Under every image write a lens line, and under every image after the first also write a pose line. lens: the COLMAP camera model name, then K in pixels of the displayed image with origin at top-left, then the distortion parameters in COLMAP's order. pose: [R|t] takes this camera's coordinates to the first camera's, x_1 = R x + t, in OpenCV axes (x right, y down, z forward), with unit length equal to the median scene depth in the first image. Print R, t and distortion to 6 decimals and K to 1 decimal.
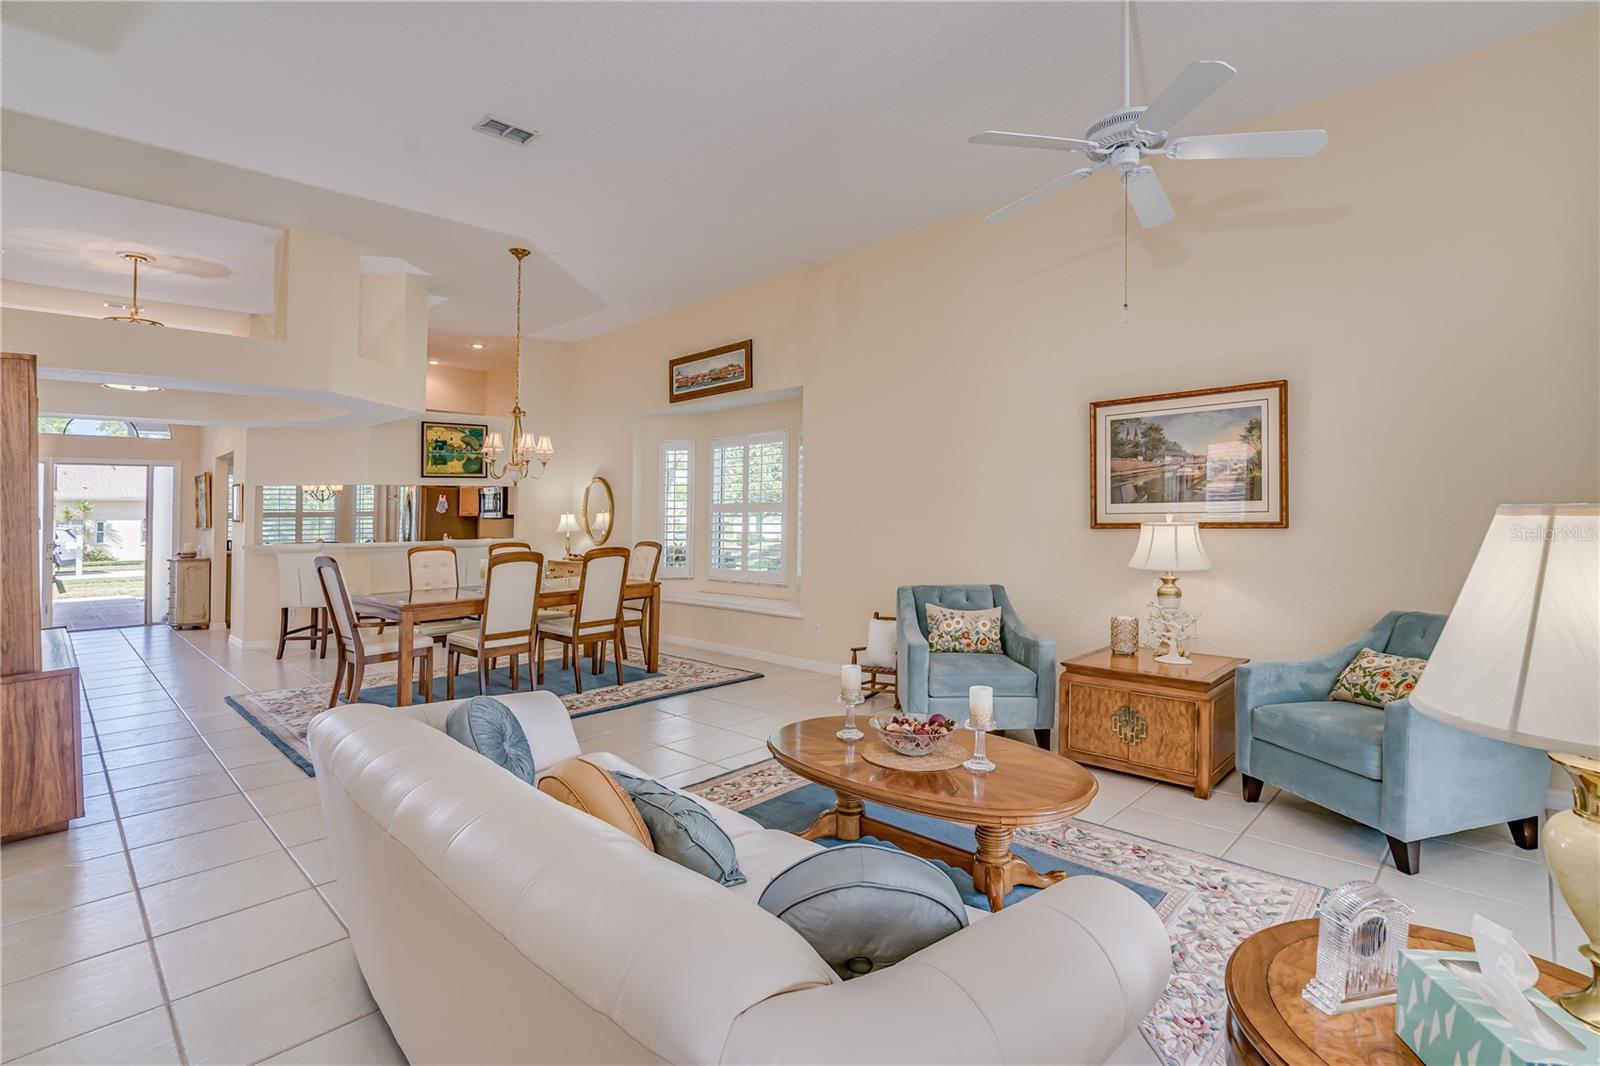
lens RADIAL K [[739.7, 0, 805.9], [0, 739.7, 497.5], [0, 0, 1]] dist [-0.025193, 0.002224]
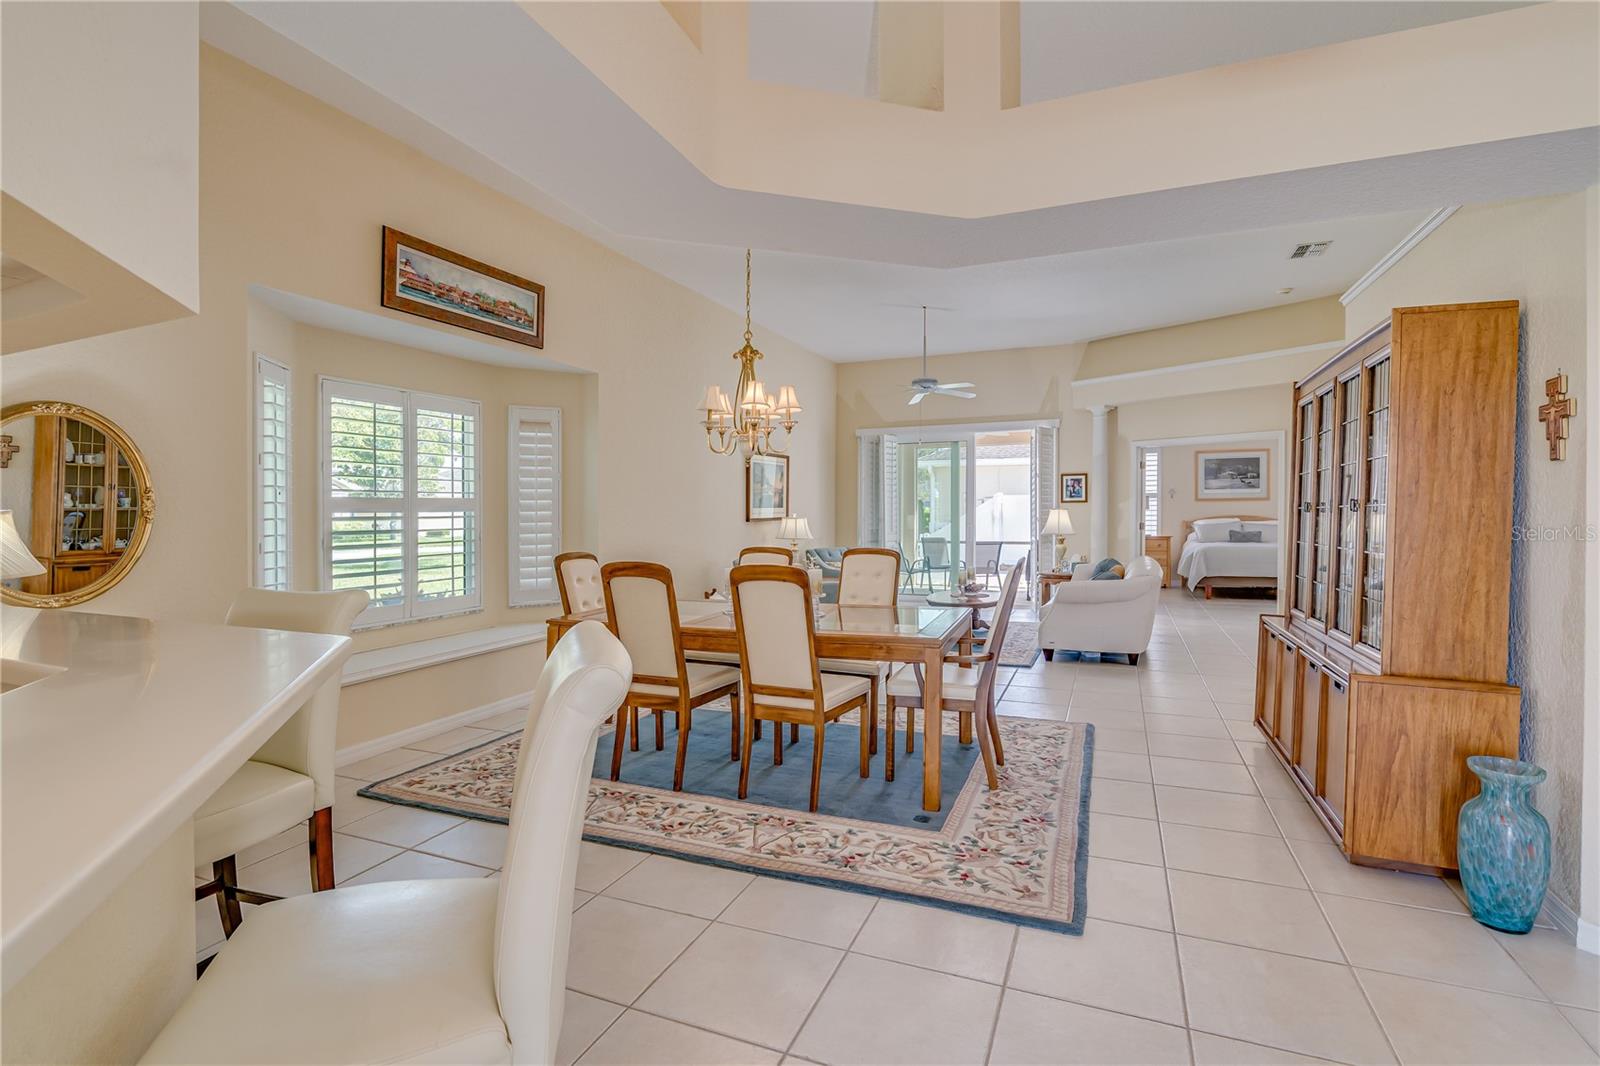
lens RADIAL K [[739.7, 0, 808.4], [0, 739.7, 532.1], [0, 0, 1]] dist [-0.025193, 0.002224]
pose [[-0.357303, -0.009479, 0.933940, -0.758913], [-0.003613, 0.999955, 0.008767, 0.028726], [-0.933982, -0.000242, -0.357321, 0.868248]]
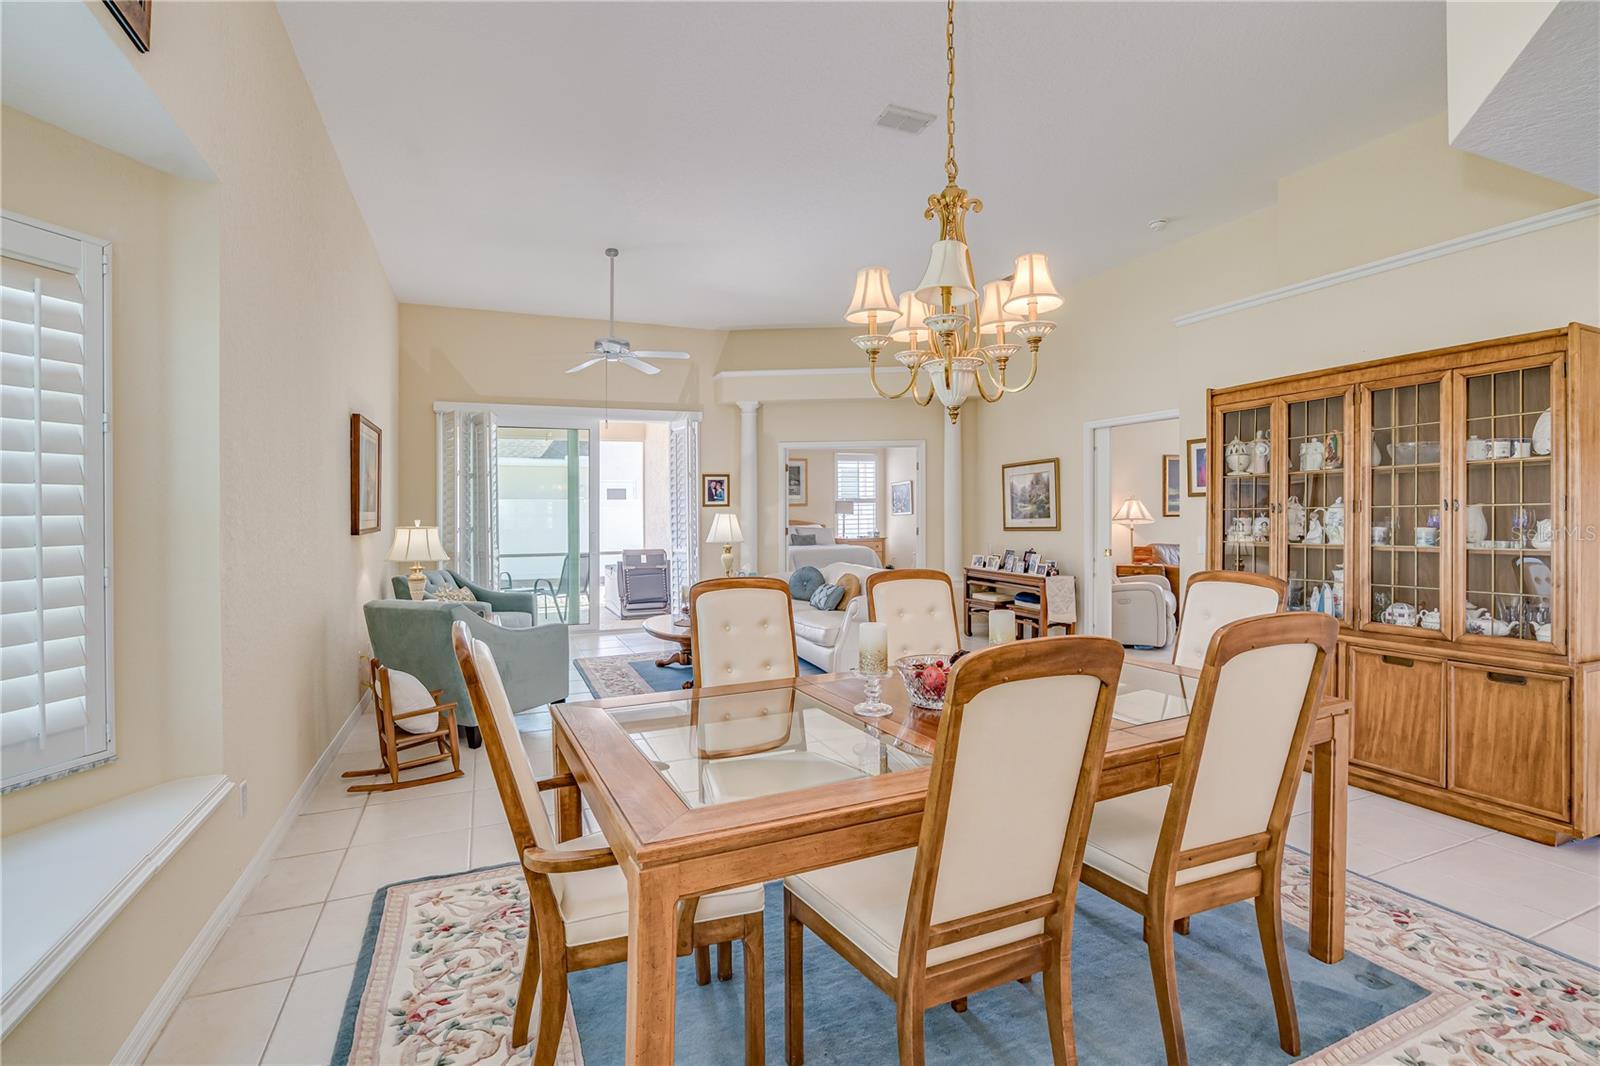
lens RADIAL K [[739.7, 0, 801.8], [0, 739.7, 531.0], [0, 0, 1]] dist [-0.025193, 0.002224]
pose [[-0.916298, 0.011642, 0.400329, -0.341616], [0.013952, 0.999899, 0.002856, 0.024246], [-0.400255, 0.008202, -0.916367, 0.978864]]
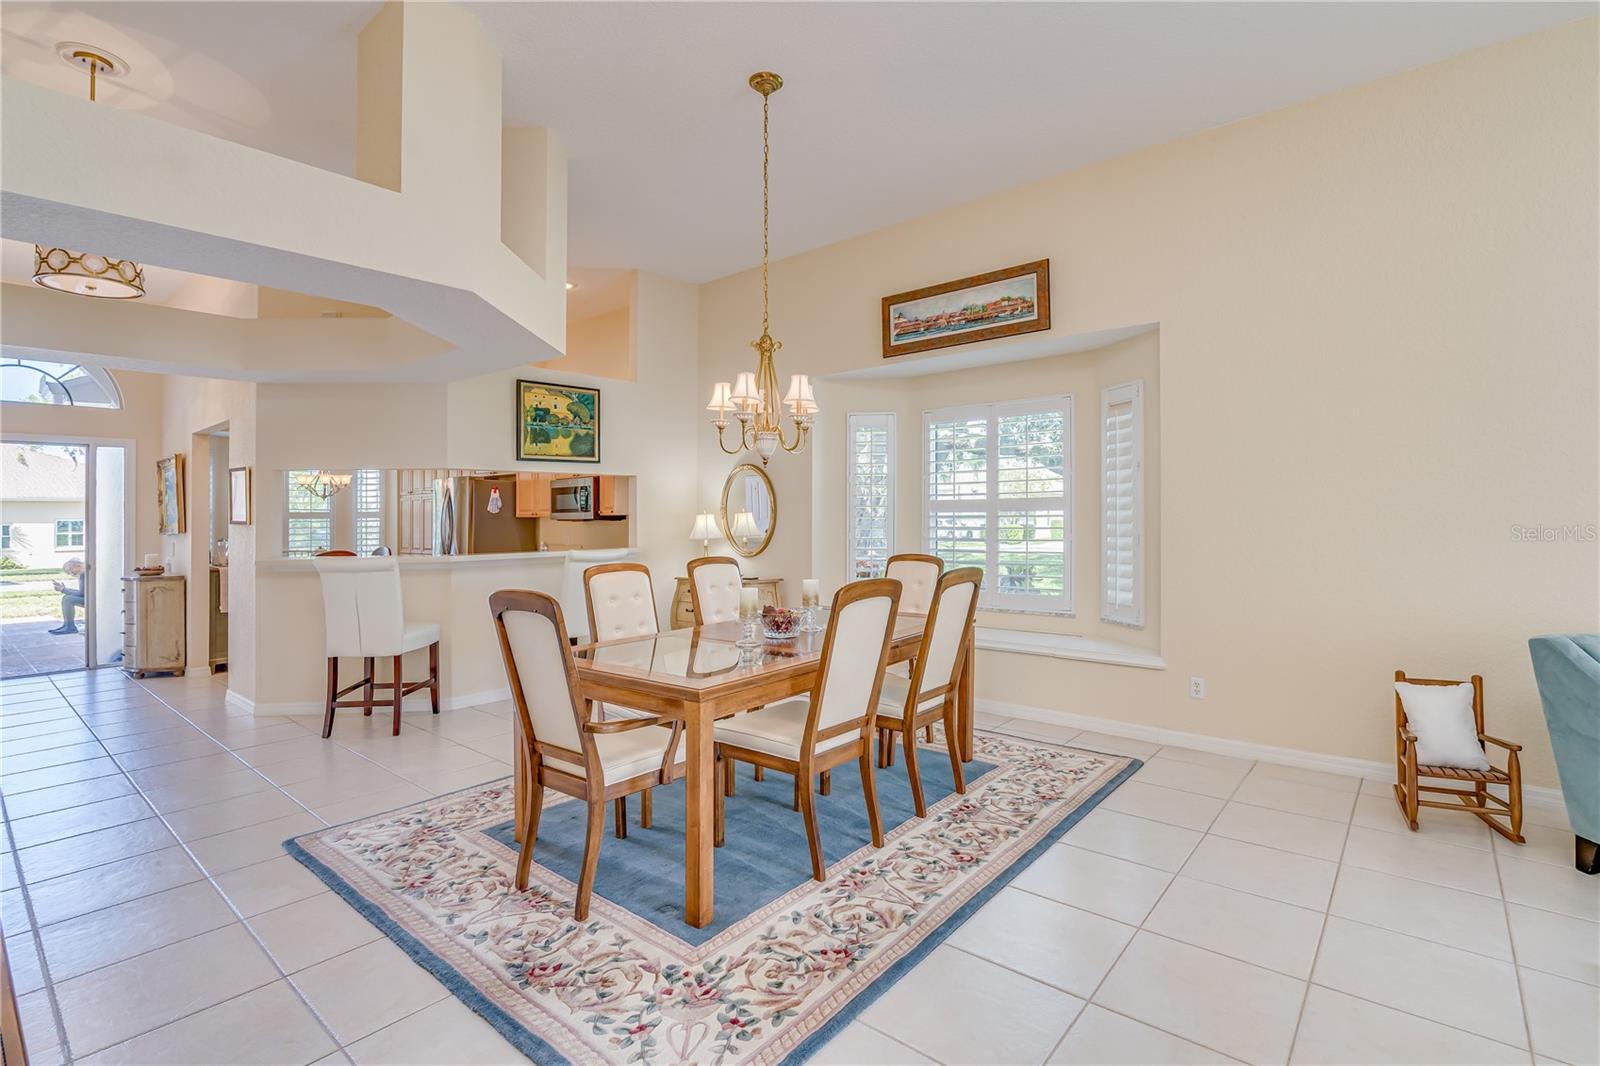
lens RADIAL K [[739.7, 0, 810.5], [0, 739.7, 516.8], [0, 0, 1]] dist [-0.025193, 0.002224]
pose [[0.997495, 0.002812, 0.070679, -0.291960], [-0.004252, 0.999786, 0.020225, 0.010405], [-0.070607, -0.020475, 0.997294, 0.282979]]
